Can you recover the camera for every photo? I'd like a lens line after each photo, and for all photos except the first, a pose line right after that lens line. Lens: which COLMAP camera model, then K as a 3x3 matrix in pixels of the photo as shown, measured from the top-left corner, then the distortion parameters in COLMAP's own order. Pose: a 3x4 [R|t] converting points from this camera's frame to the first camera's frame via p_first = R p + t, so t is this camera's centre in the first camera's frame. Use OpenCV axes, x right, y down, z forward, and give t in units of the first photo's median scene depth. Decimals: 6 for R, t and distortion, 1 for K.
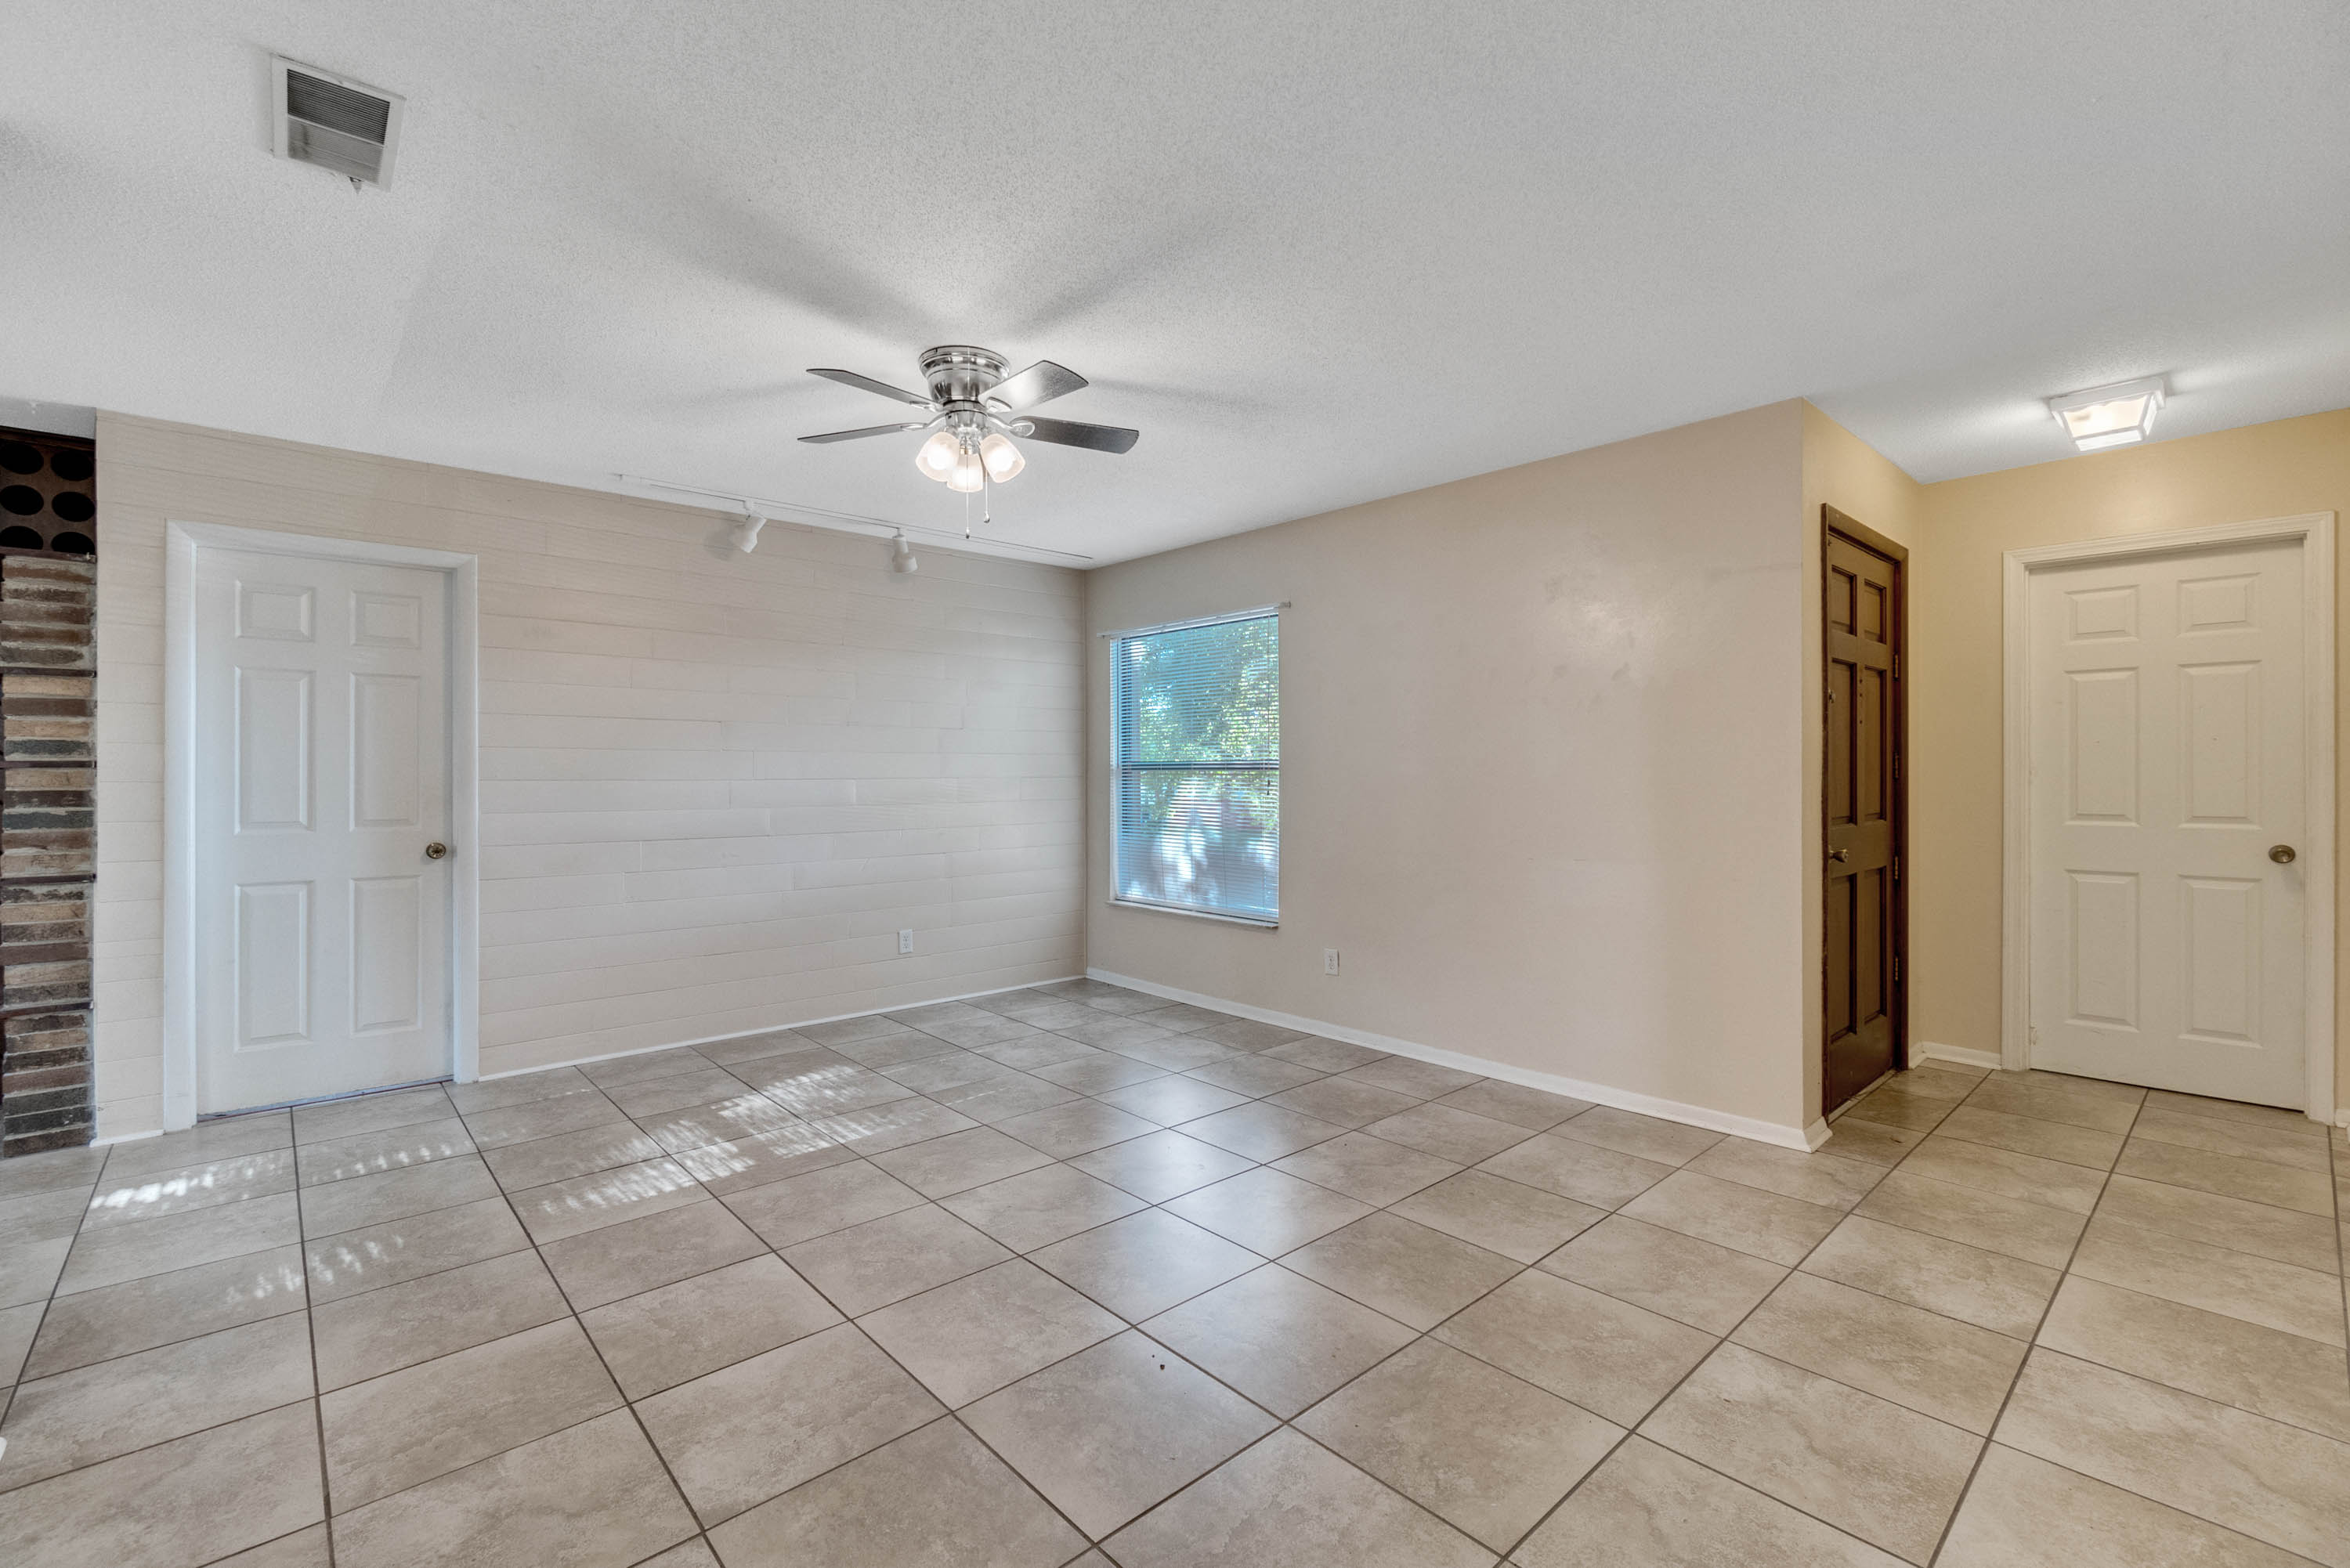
lens RADIAL K [[1015.6, 0, 1176.4], [0, 1015.6, 779.8], [0, 0, 1]] dist [-0.003374, -0.000086]
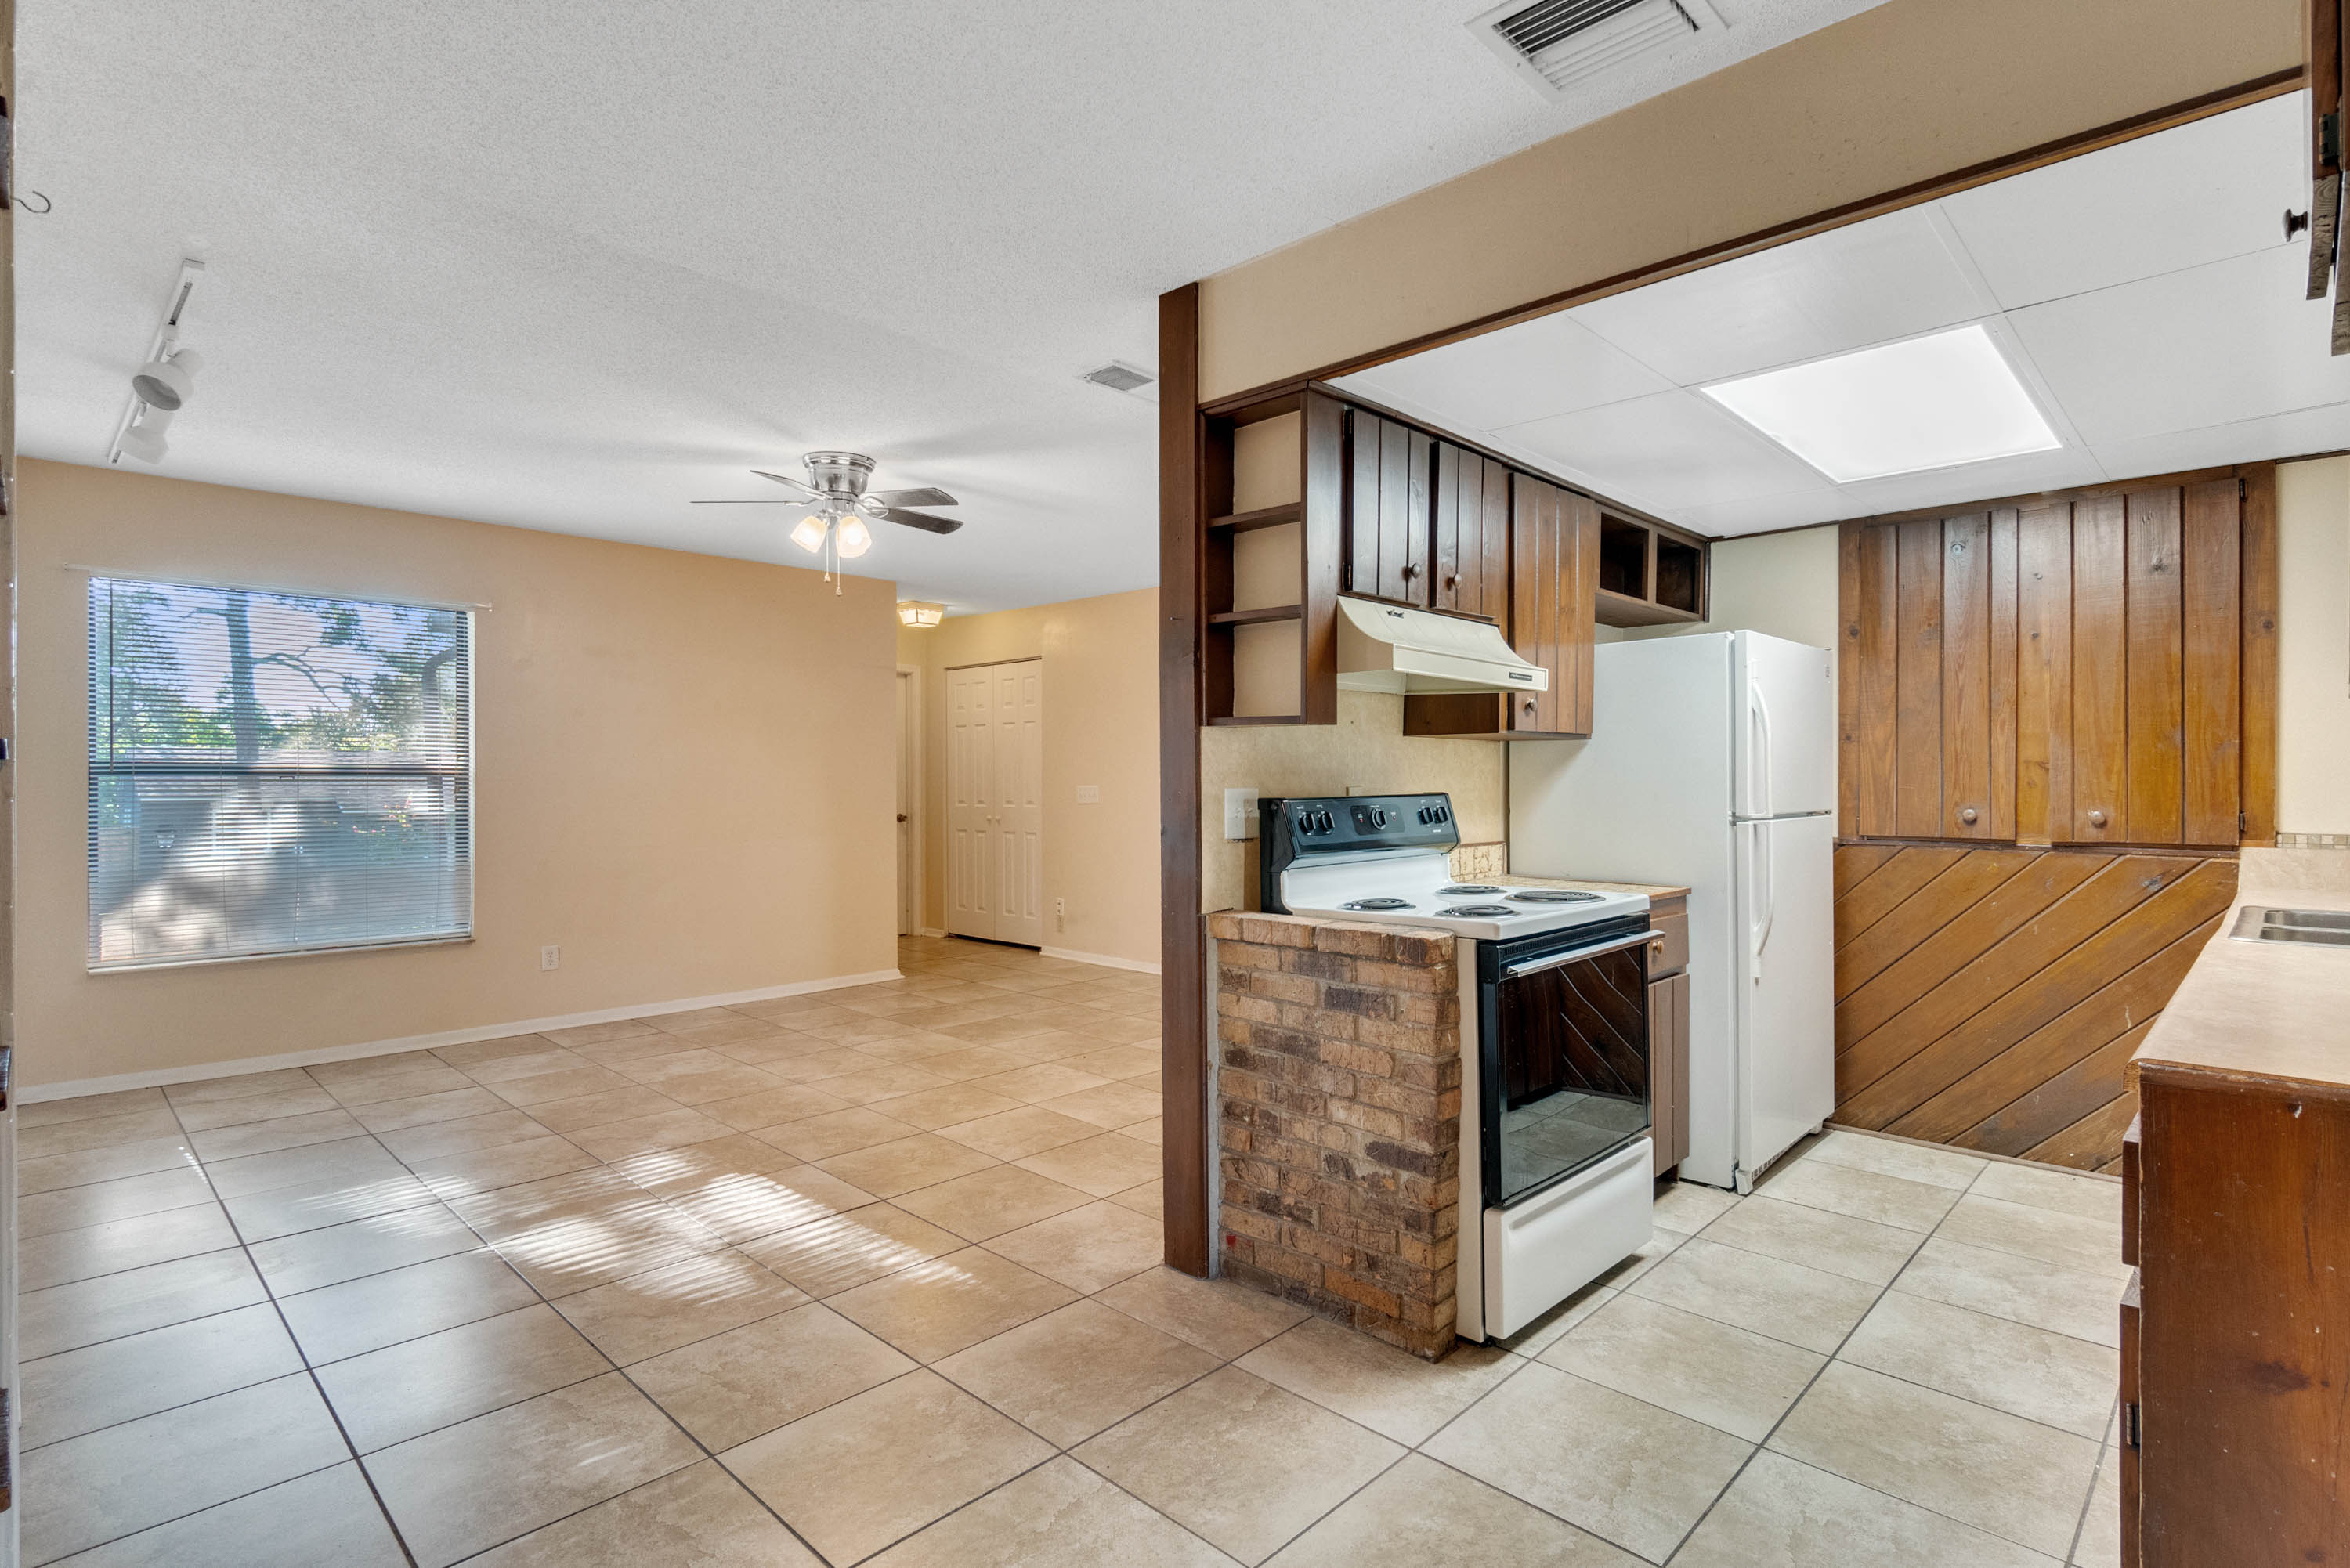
lens RADIAL K [[1143.4, 0, 1172.9], [0, 1143.4, 785.7], [0, 0, 1]] dist [0.000785, -0.000018]
pose [[-0.058263, -0.002523, 0.998298, -1.929372], [0.006197, 0.999977, 0.002889, 0.002067], [-0.998282, 0.006355, -0.058246, 0.759505]]
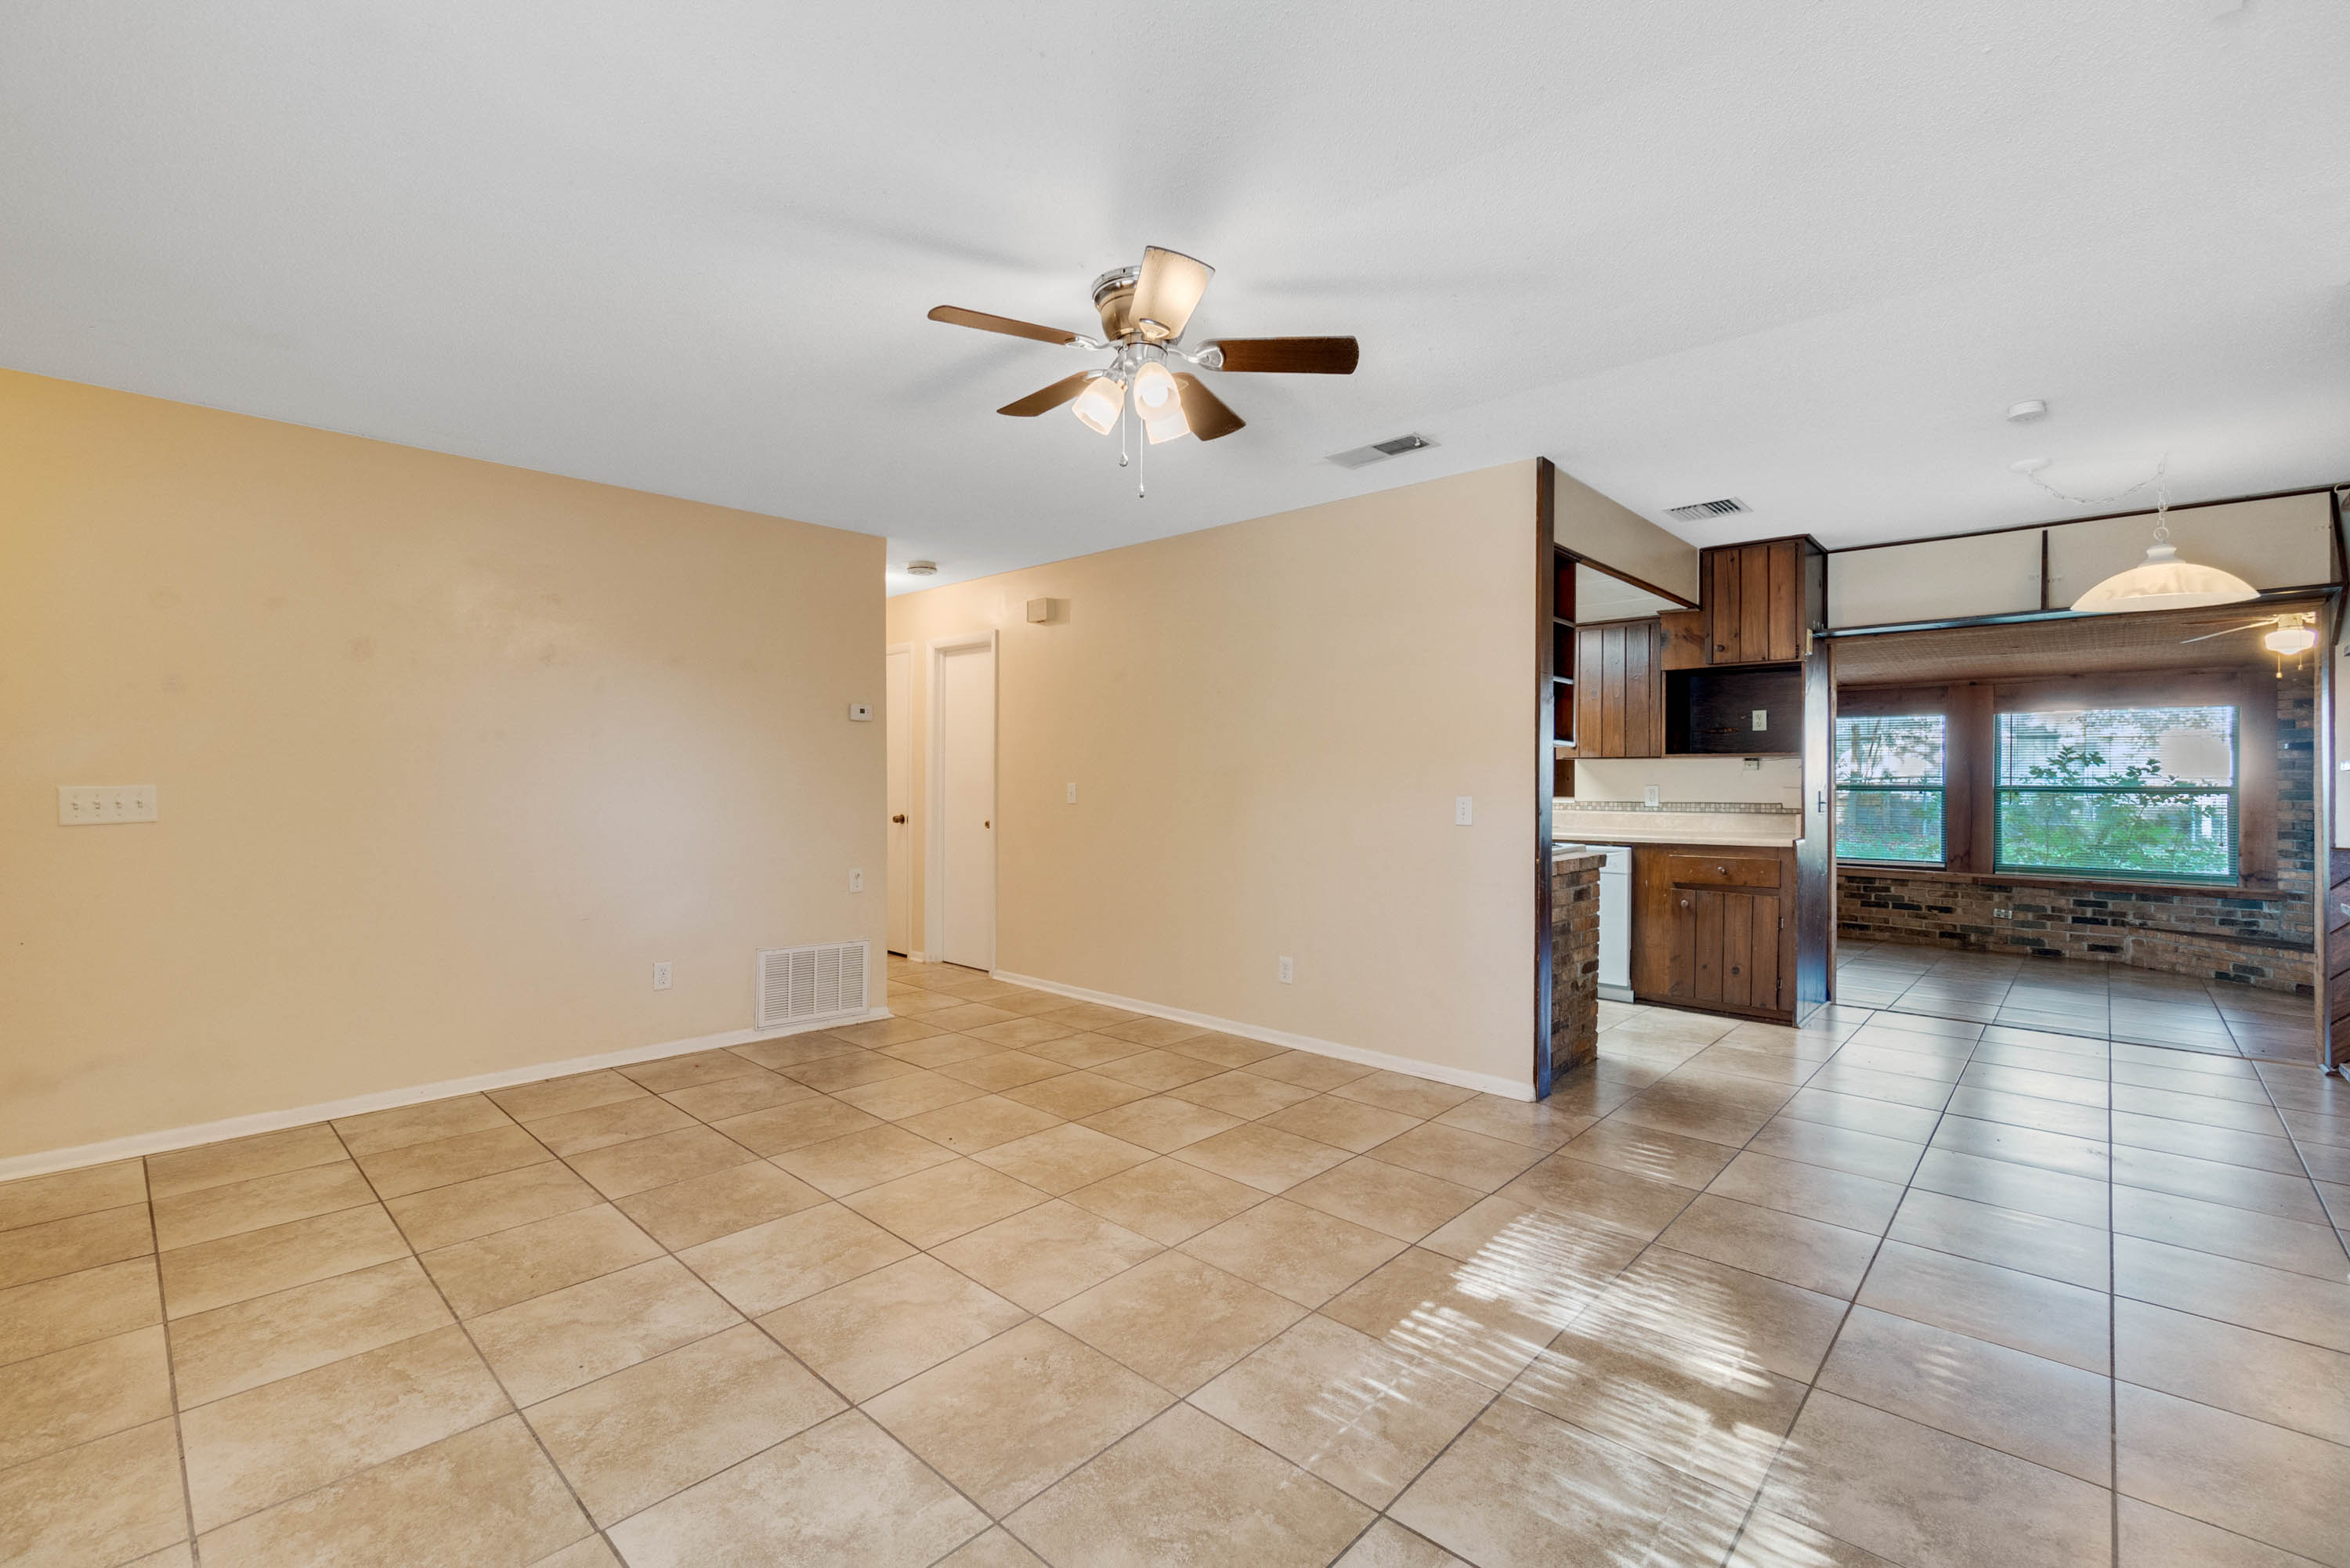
lens RADIAL K [[1015.6, 0, 1177.3], [0, 1015.6, 775.5], [0, 0, 1]] dist [-0.003374, -0.000086]
pose [[-0.995969, -0.001687, -0.089679, -0.183362], [-0.002279, 0.999976, 0.006507, -0.013217], [0.089666, 0.006685, -0.995949, 2.117125]]
